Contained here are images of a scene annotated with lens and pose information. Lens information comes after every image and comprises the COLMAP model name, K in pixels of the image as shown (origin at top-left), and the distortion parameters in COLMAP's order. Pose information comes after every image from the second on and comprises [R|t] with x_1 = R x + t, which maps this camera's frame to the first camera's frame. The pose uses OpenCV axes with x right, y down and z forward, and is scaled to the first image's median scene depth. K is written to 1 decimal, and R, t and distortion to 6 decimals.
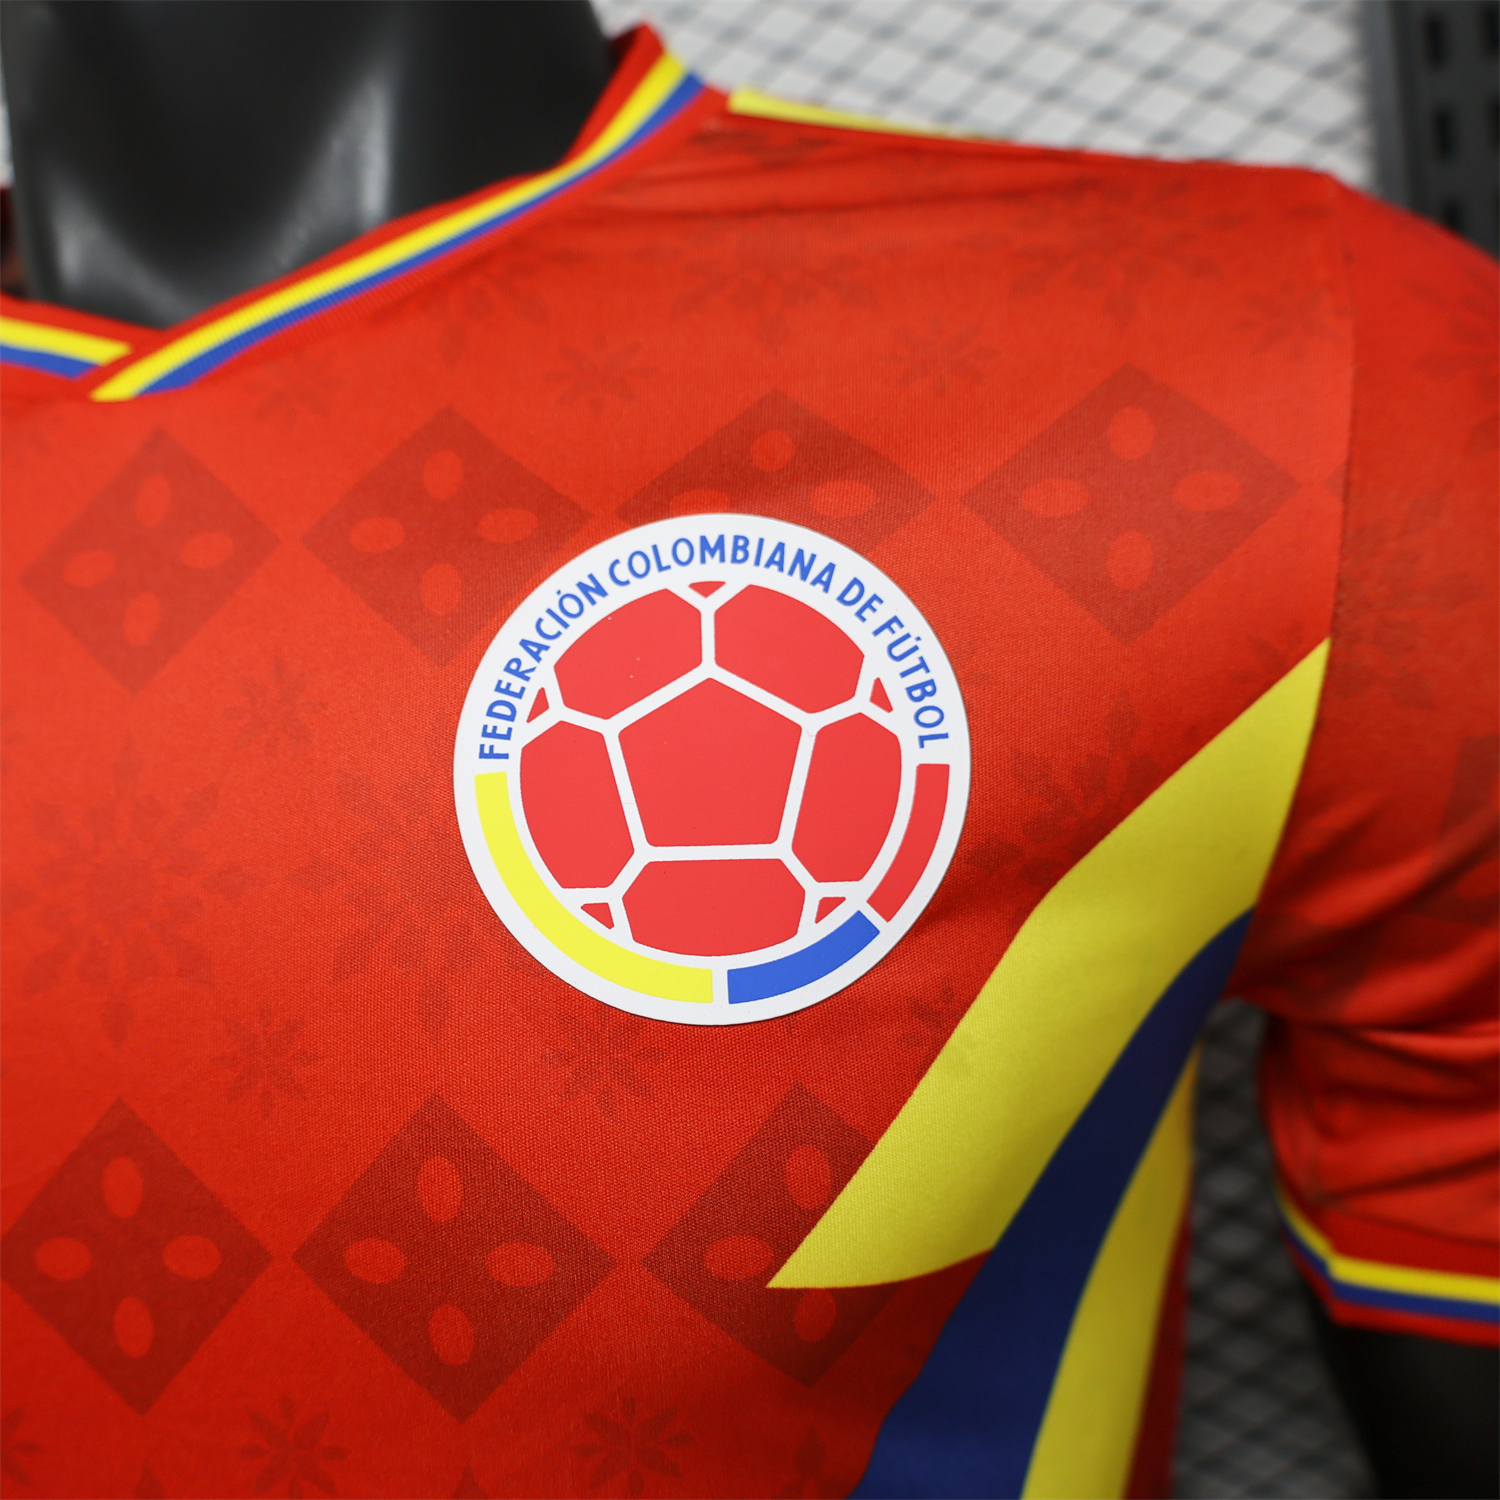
lens RADIAL K [[1545.8, 0, 751.1], [0, 1545.8, 754.5], [0, 0, 1]] dist [-0.003185, 0.000000]
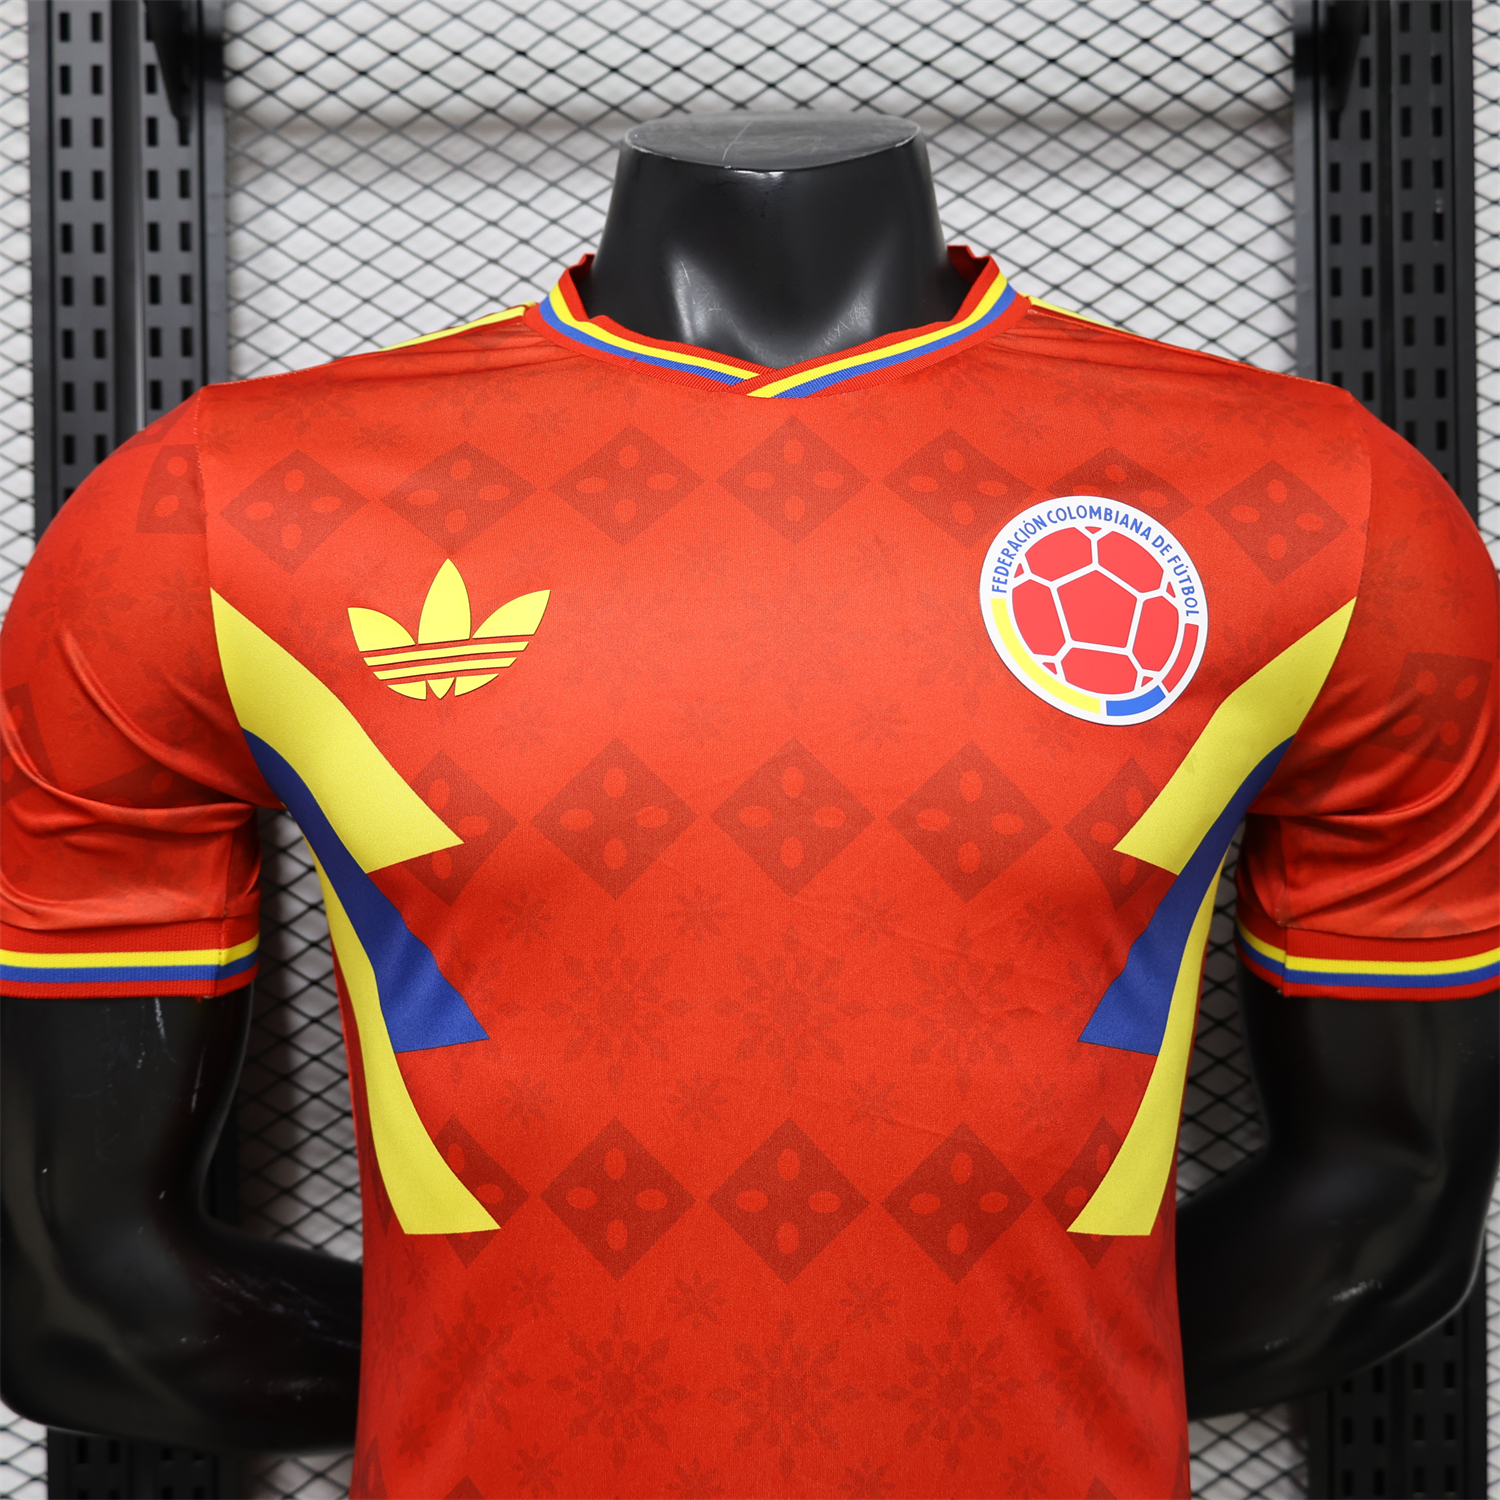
lens RADIAL K [[1545.8, 0, 738.1], [0, 1545.8, 753.3], [0, 0, 1]] dist [-0.003185, 0.000000]
pose [[0.973447, 0.123698, 0.192612, -0.863249], [-0.104143, 0.988619, -0.108571, 0.469390], [-0.203849, 0.085628, 0.975250, -0.918458]]
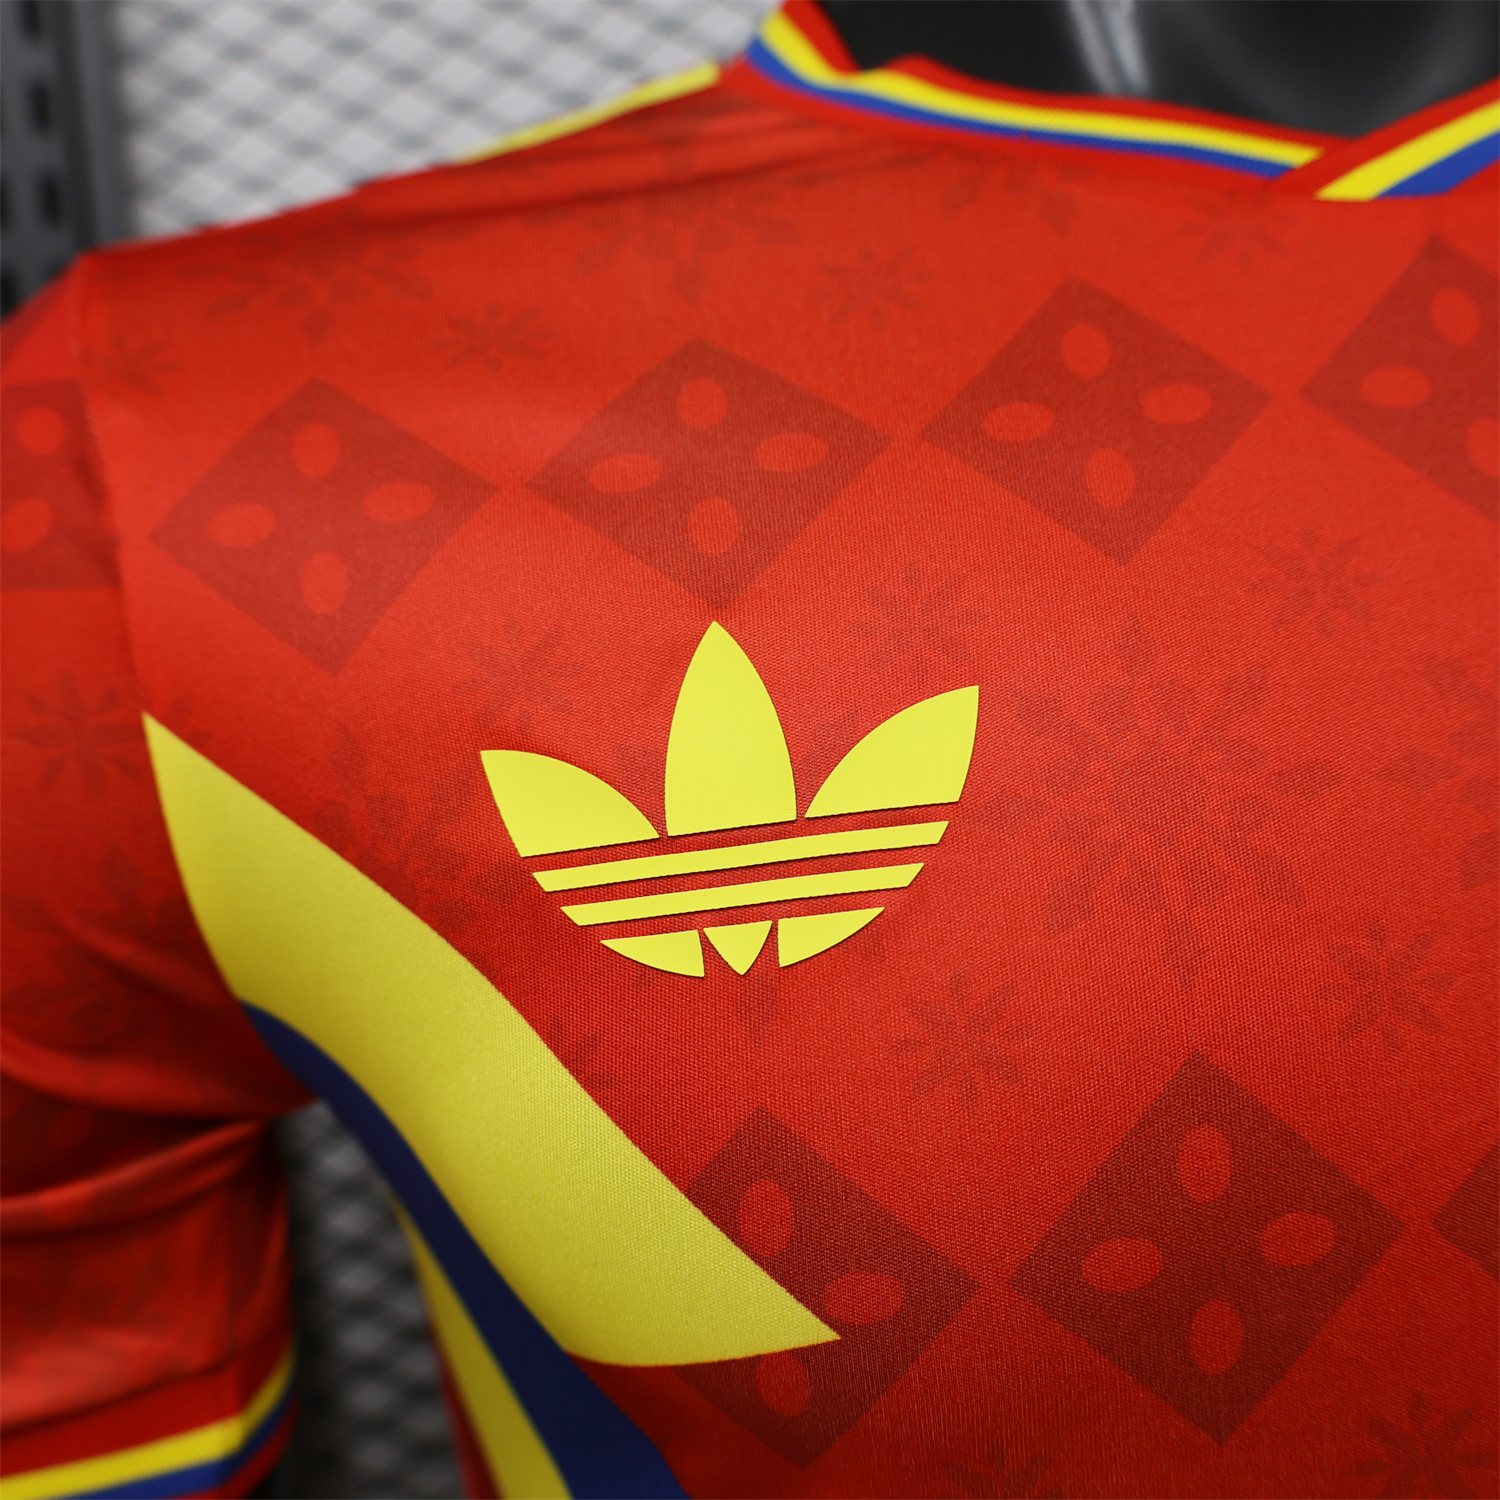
lens RADIAL K [[1545.8, 0, 748.1], [0, 1545.8, 721.6], [0, 0, 1]] dist [-0.003185, 0.000000]
pose [[0.968322, 0.045434, 0.245538, -1.067145], [-0.031792, 0.997737, -0.059245, 0.134841], [-0.247674, 0.049562, 0.967575, 0.314284]]
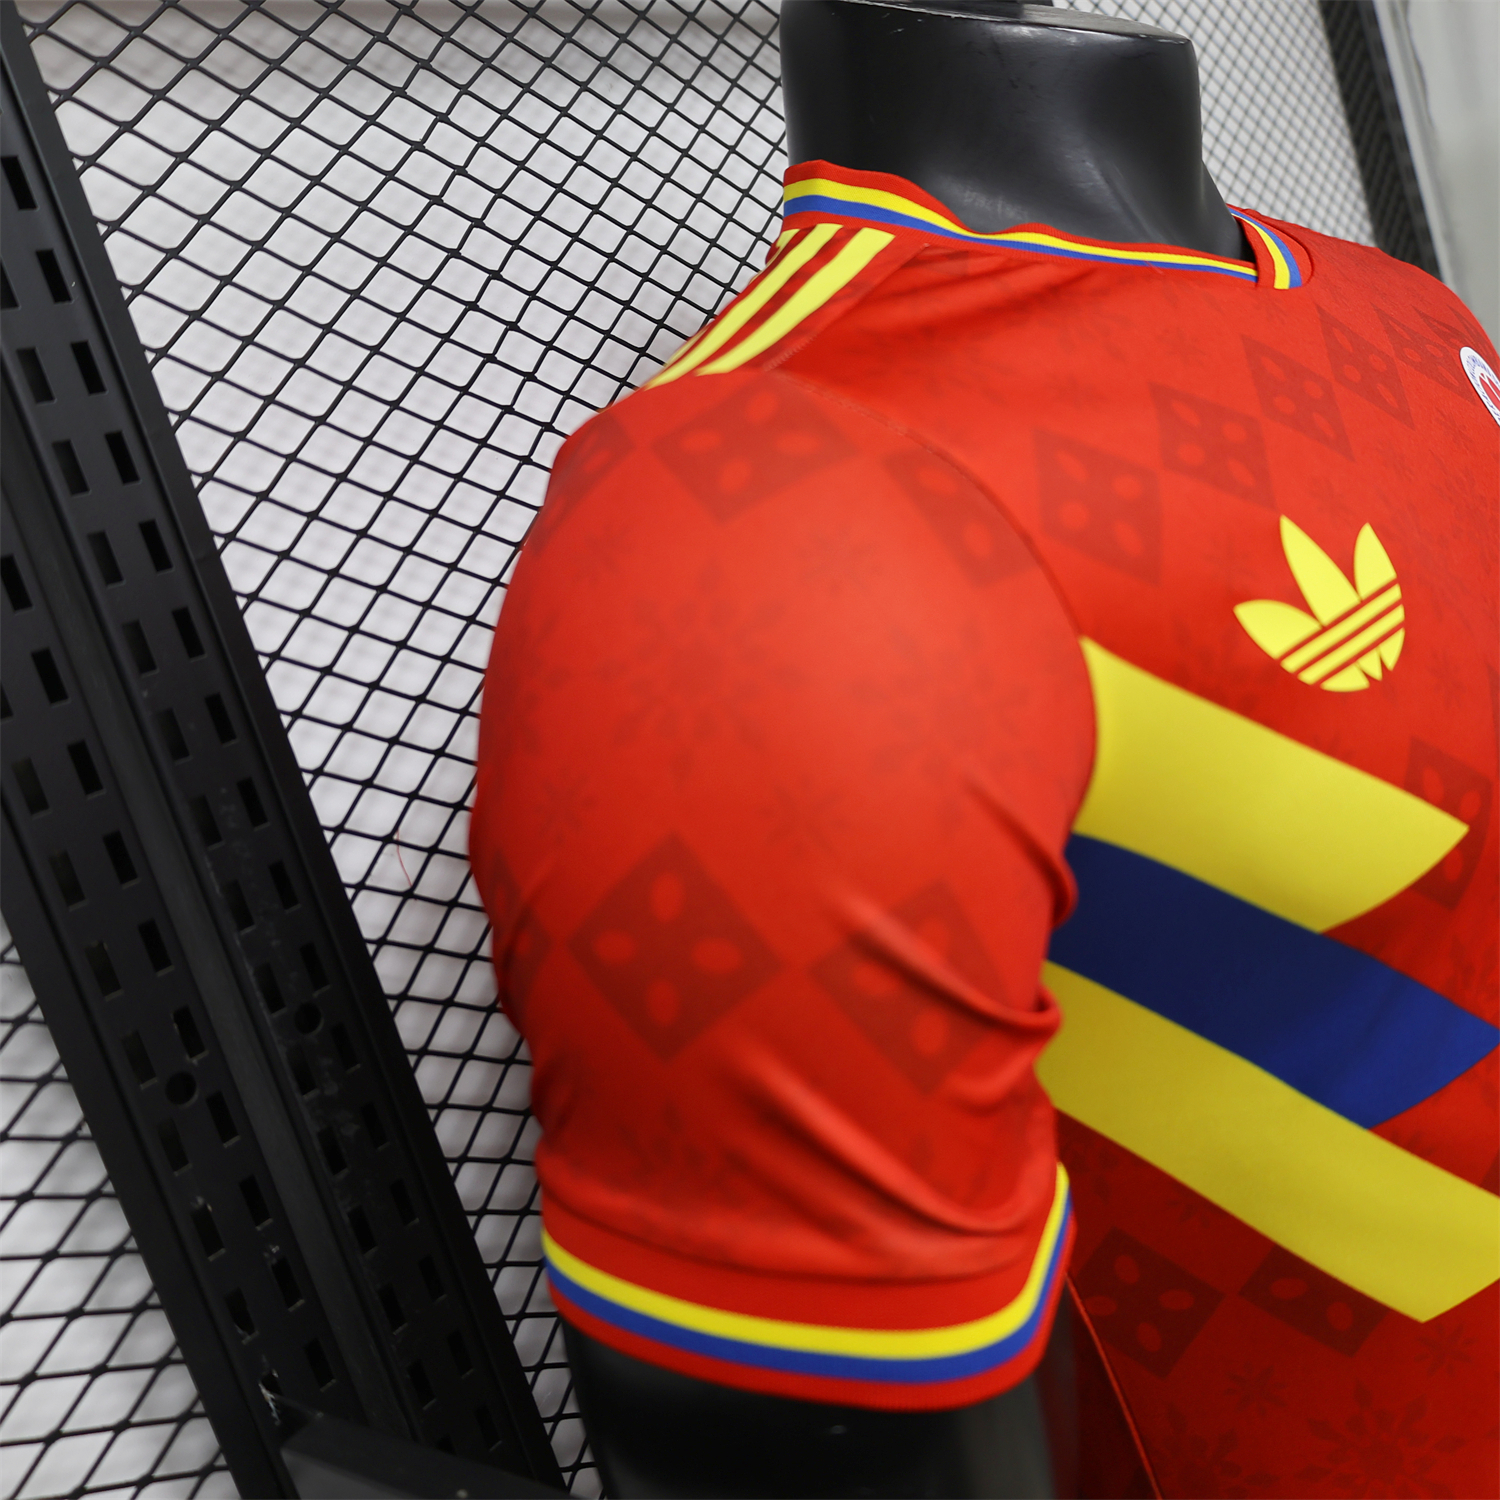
lens RADIAL K [[1545.8, 0, 750.0], [0, 1545.8, 750.1], [0, 0, 1]] dist [-0.003185, 0.000000]
pose [[0.487800, -0.151133, 0.859773, -2.595999], [0.316242, 0.948594, -0.012676, 0.103403], [-0.813660, 0.278080, 0.510519, 0.847472]]
